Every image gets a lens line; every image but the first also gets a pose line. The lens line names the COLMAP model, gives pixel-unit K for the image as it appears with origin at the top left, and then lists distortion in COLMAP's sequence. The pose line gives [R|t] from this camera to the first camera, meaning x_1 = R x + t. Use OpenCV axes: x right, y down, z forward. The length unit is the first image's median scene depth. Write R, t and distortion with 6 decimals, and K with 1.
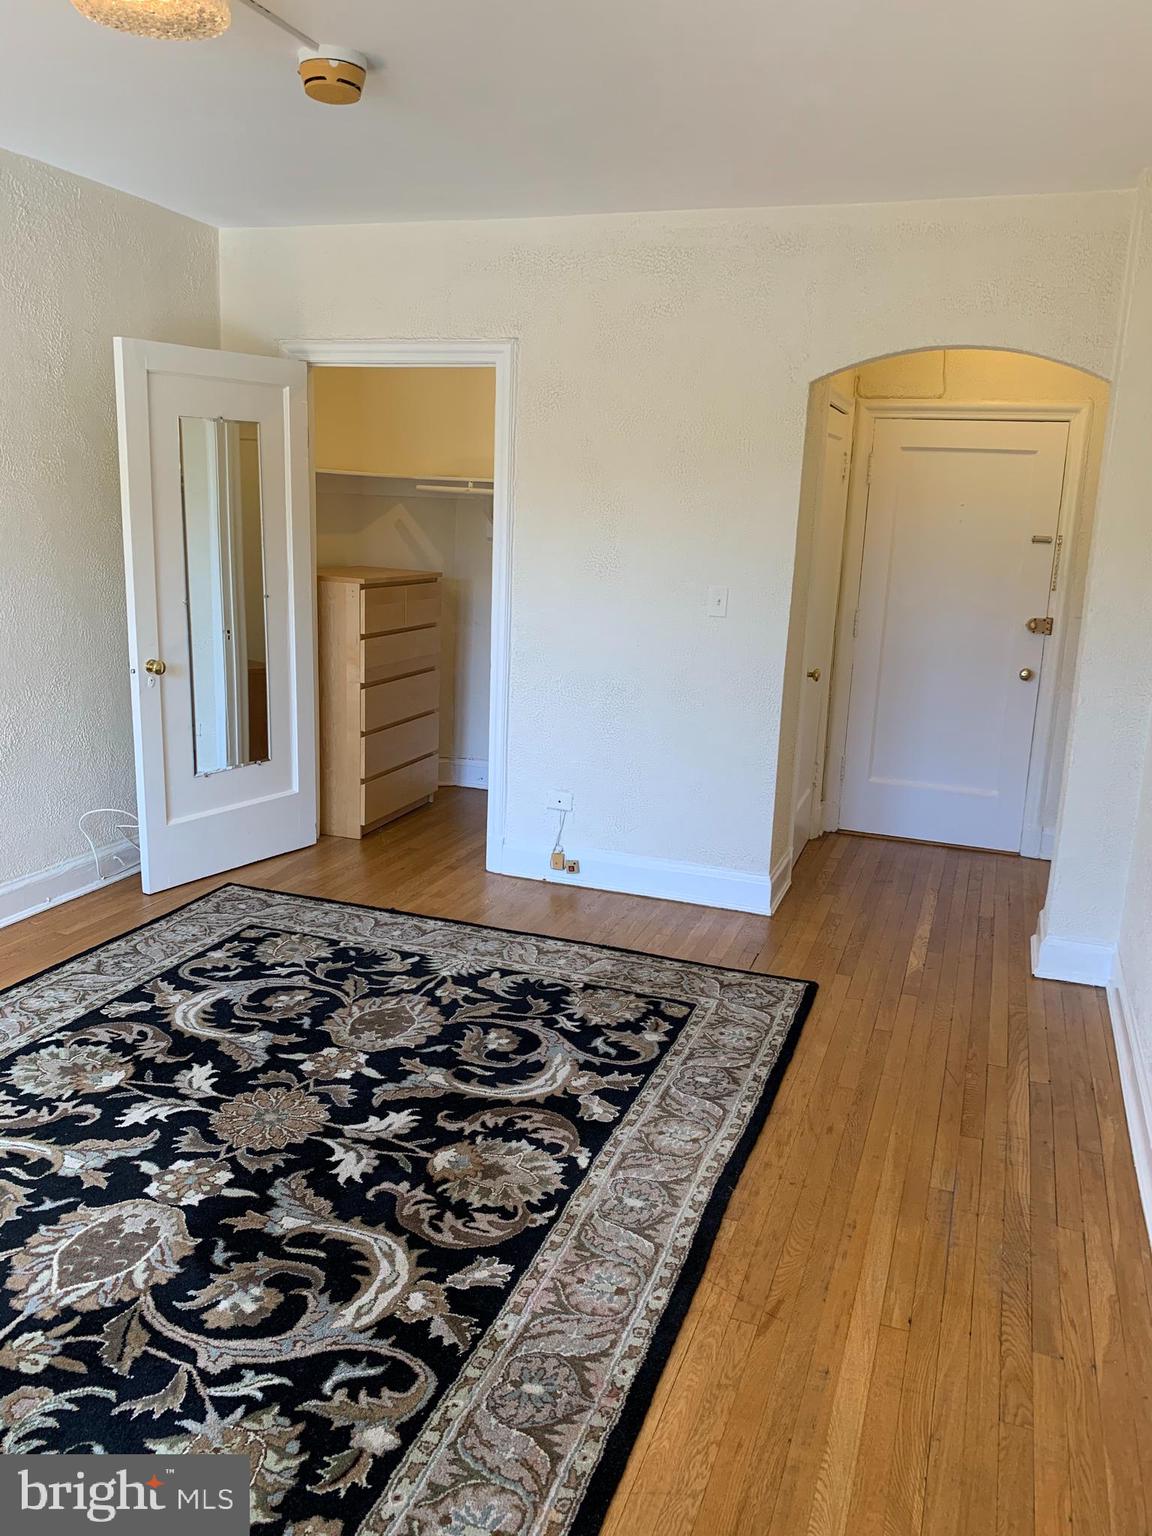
lens RADIAL K [[1190.7, 0, 591.6], [0, 1190.7, 770.4], [0, 0, 1]] dist [-0.013592, 0.006403]
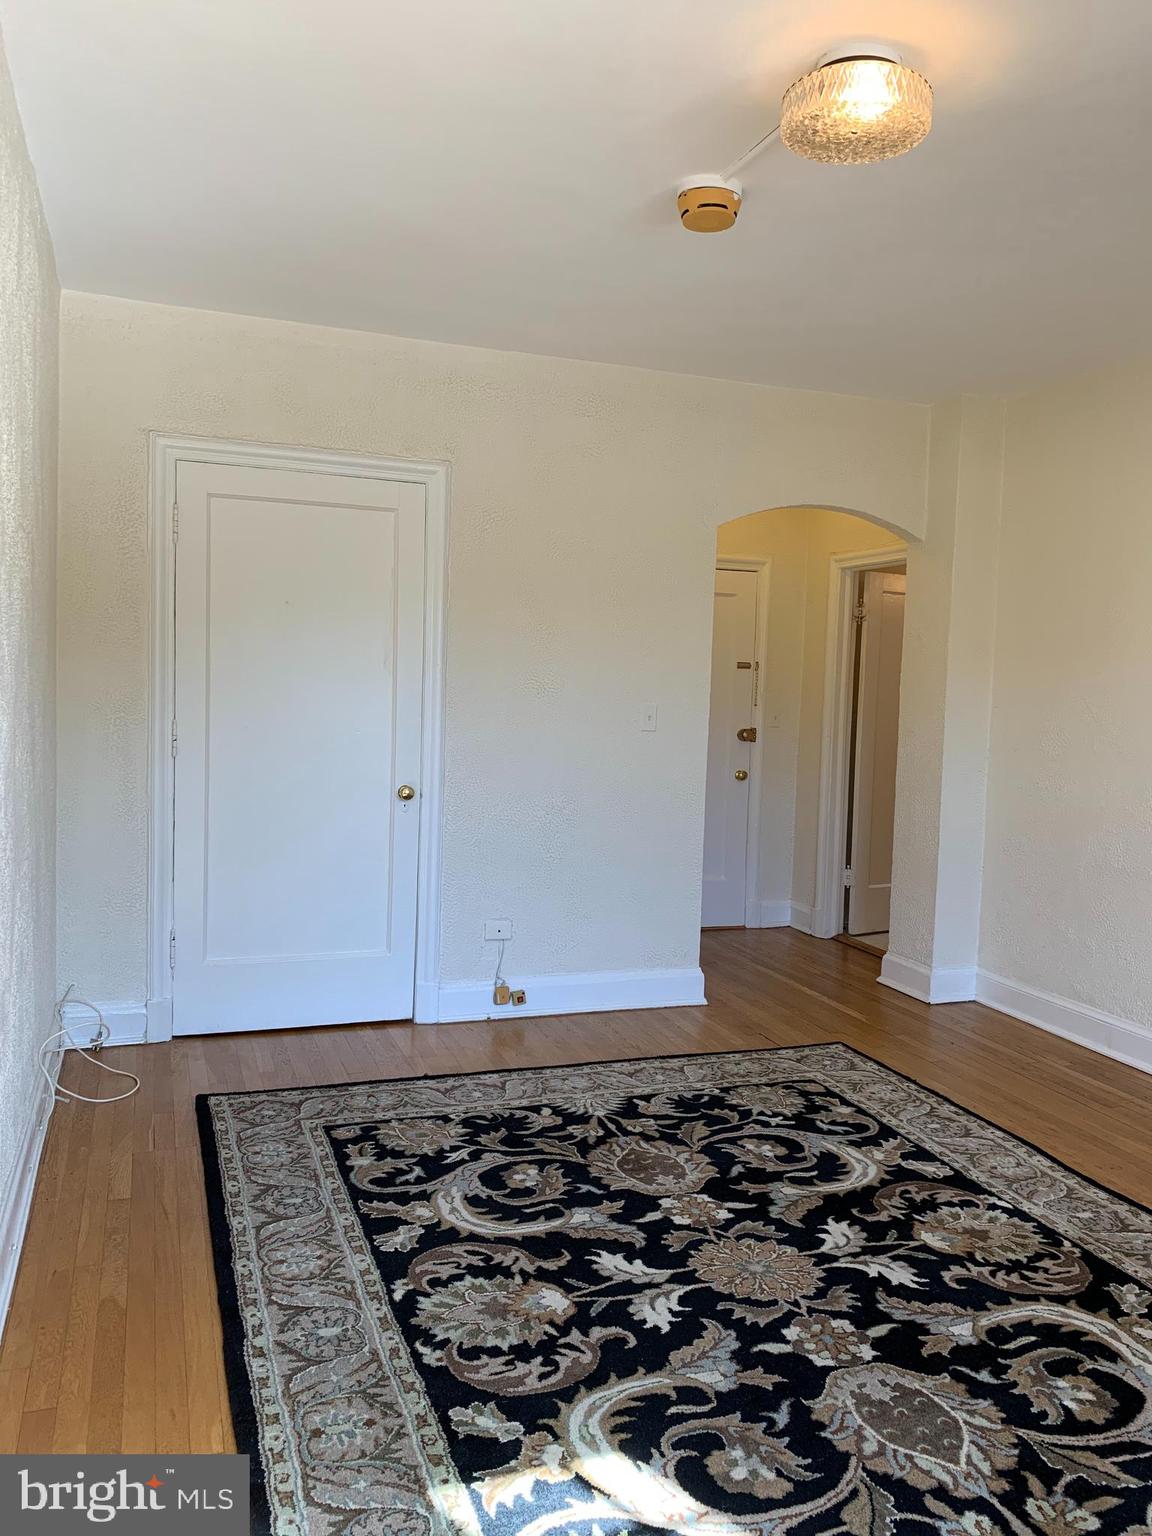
lens RADIAL K [[1190.7, 0, 589.8], [0, 1190.7, 756.8], [0, 0, 1]] dist [-0.013592, 0.006403]
pose [[0.770385, -0.053088, 0.635365, -0.811489], [0.141480, 0.985917, -0.089168, -0.025720], [-0.621684, 0.158585, 0.767047, 0.285158]]
